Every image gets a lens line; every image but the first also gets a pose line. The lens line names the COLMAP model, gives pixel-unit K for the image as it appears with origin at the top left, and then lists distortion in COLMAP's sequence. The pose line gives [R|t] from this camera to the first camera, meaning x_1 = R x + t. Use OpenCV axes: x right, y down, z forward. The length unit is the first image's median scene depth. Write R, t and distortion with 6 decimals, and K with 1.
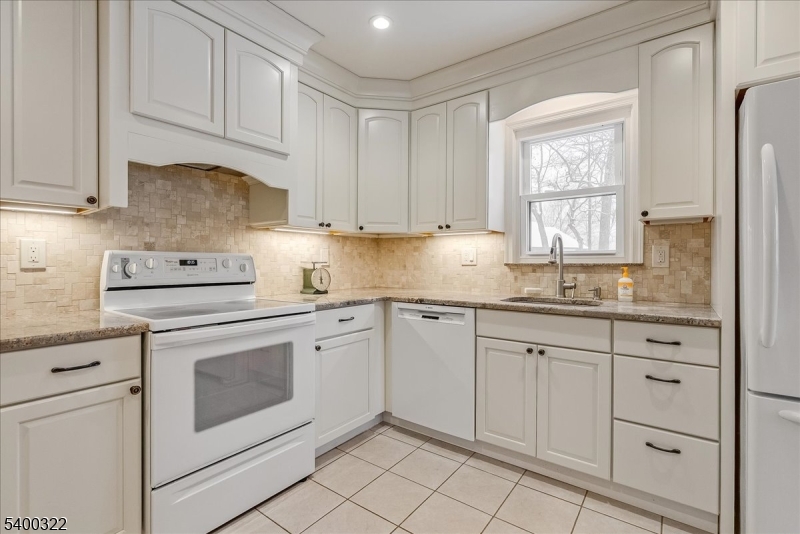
lens RADIAL K [[370.4, 0, 397.7], [0, 370.4, 262.6], [0, 0, 1]] dist [-0.012528, -0.000221]
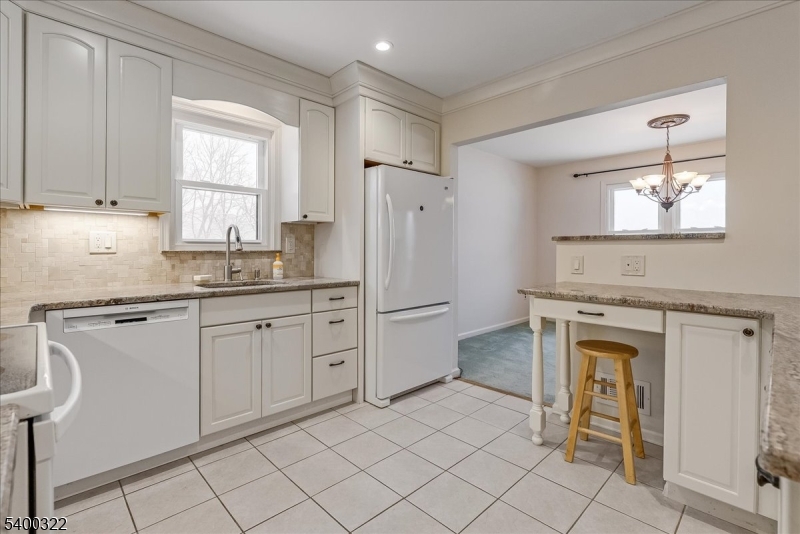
lens RADIAL K [[370.4, 0, 411.3], [0, 370.4, 252.6], [0, 0, 1]] dist [-0.012528, -0.000221]
pose [[0.130099, -0.007329, 0.991474, -0.634011], [0.000103, 0.999973, 0.007378, 0.000030], [-0.991501, -0.000858, 0.130096, 0.337848]]
